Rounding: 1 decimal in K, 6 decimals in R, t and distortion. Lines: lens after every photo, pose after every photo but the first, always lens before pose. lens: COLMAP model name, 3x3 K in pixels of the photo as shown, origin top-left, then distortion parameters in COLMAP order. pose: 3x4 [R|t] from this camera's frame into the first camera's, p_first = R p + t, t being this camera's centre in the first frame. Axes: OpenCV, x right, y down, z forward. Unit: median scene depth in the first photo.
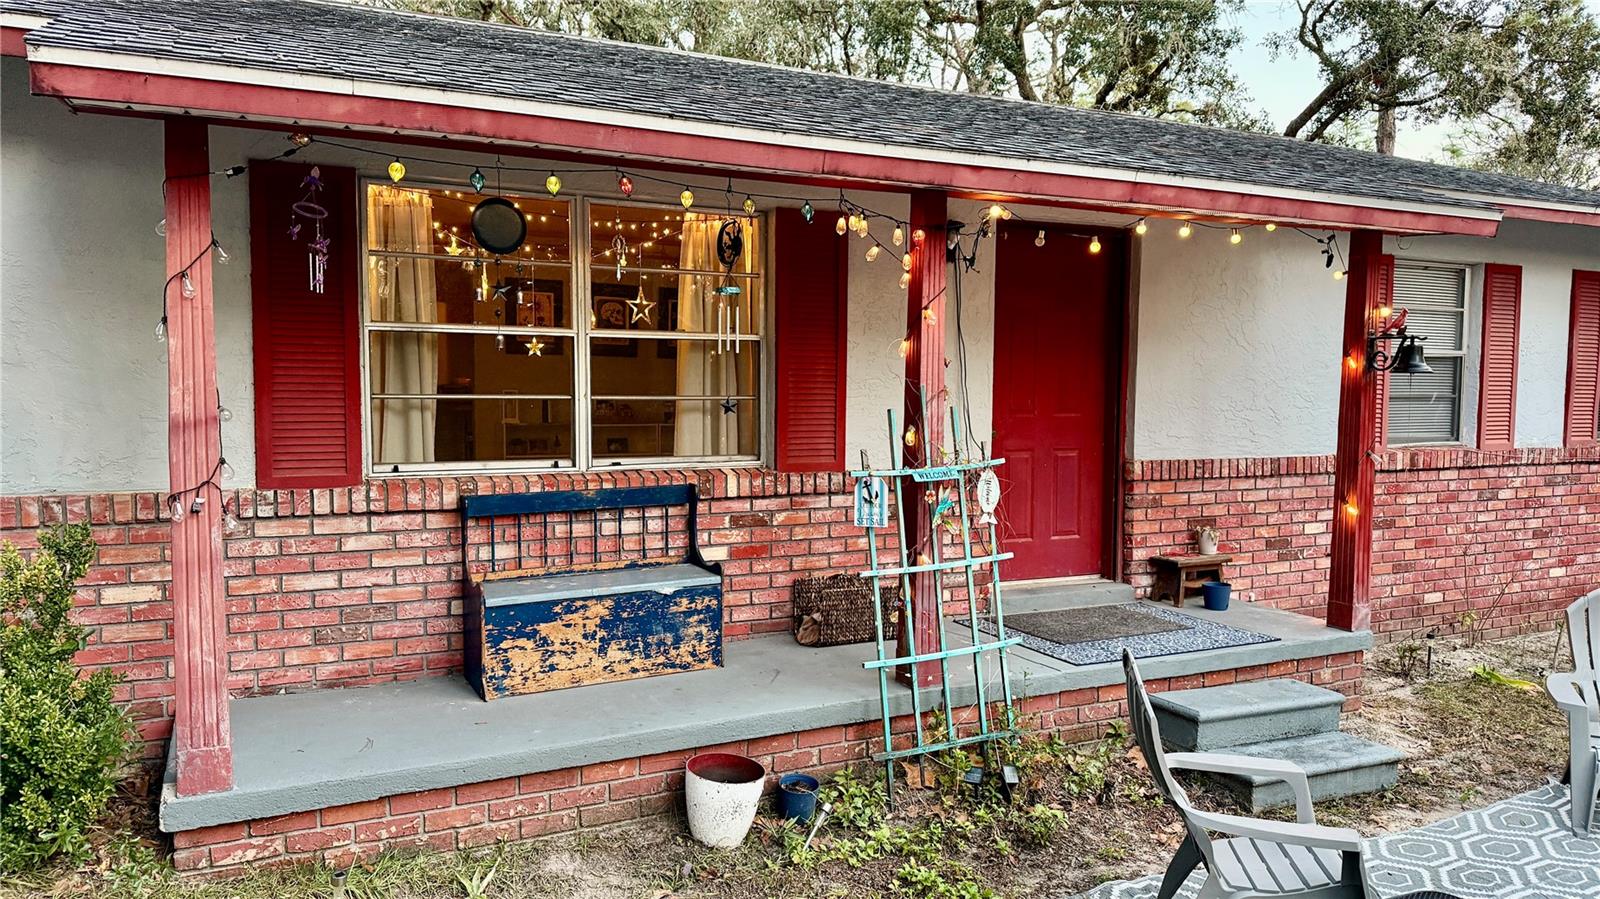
lens RADIAL K [[1124.2, 0, 800.0], [0, 1124.2, 449.5], [0, 0, 1]] dist [0.078329, -0.051264]
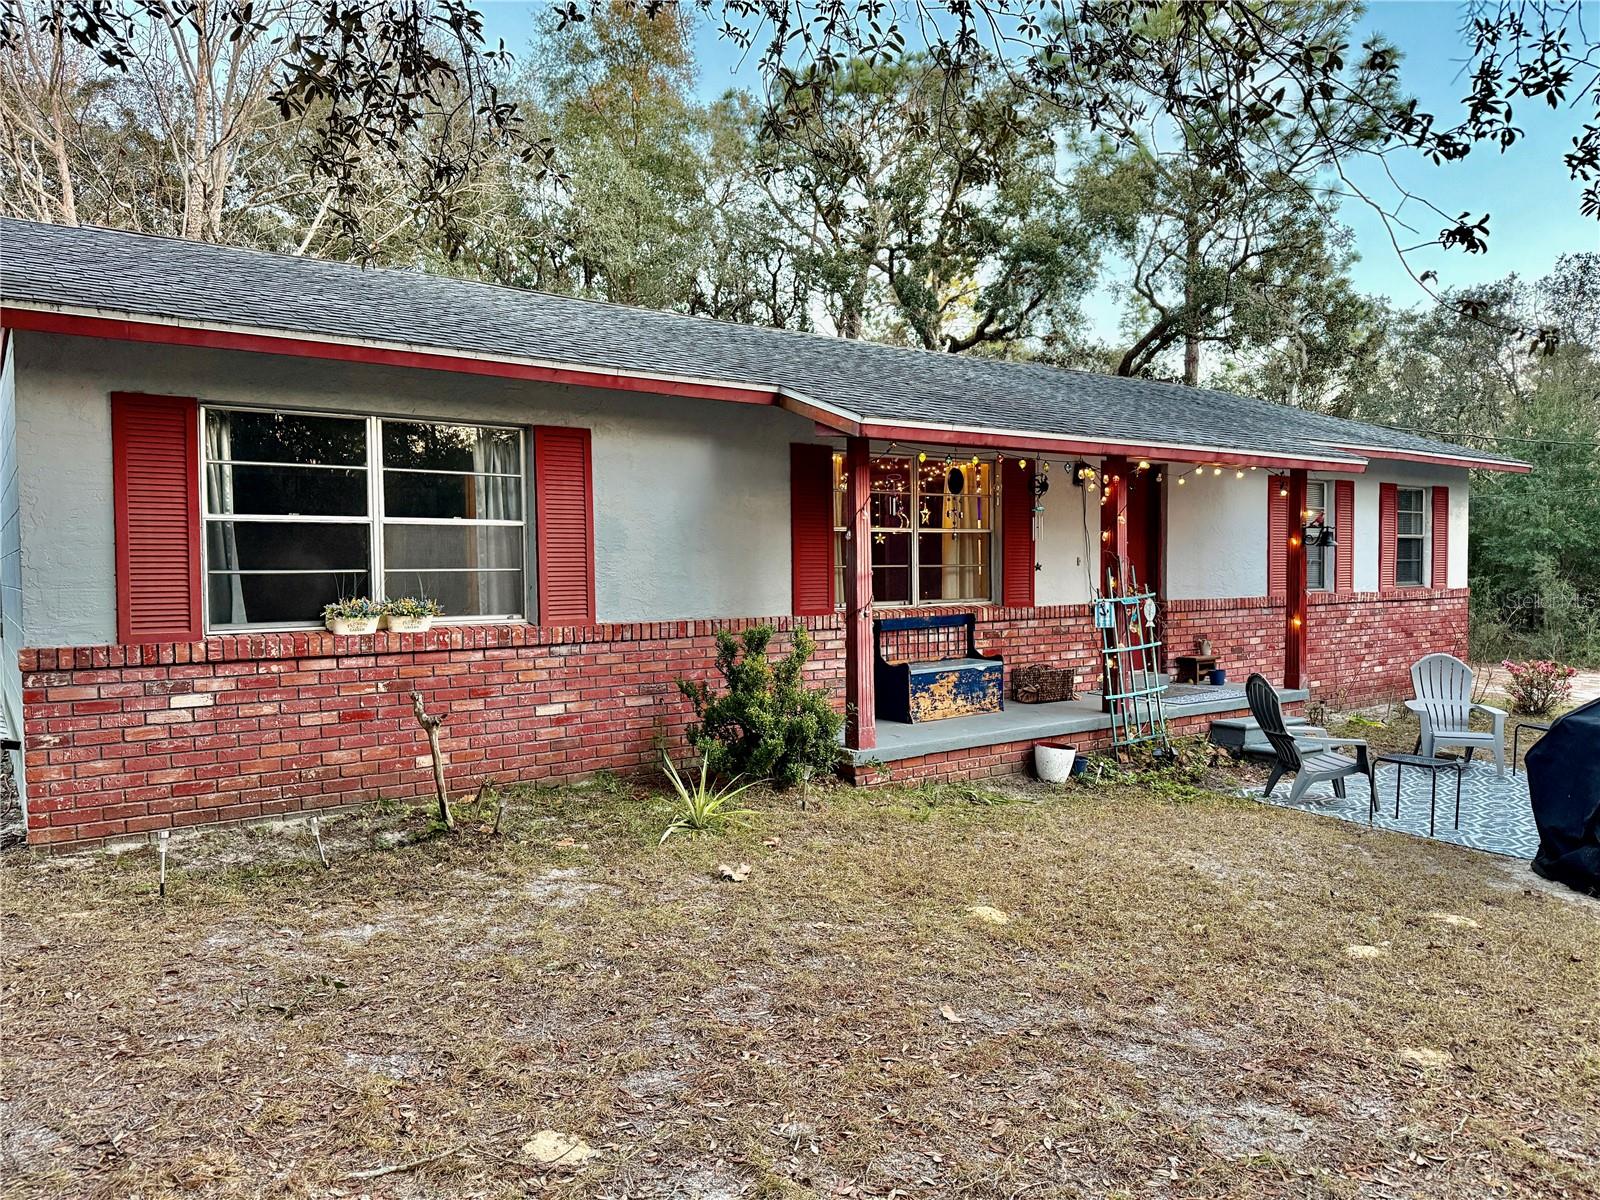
lens RADIAL K [[1135.9, 0, 800.0], [0, 1135.9, 600.0], [0, 0, 1]] dist [0.083516, -0.001696]
pose [[0.983849, -0.022275, 0.177610, -0.618323], [0.027655, 0.999229, -0.027876, 0.047216], [-0.176852, 0.032338, 0.983706, -0.665146]]
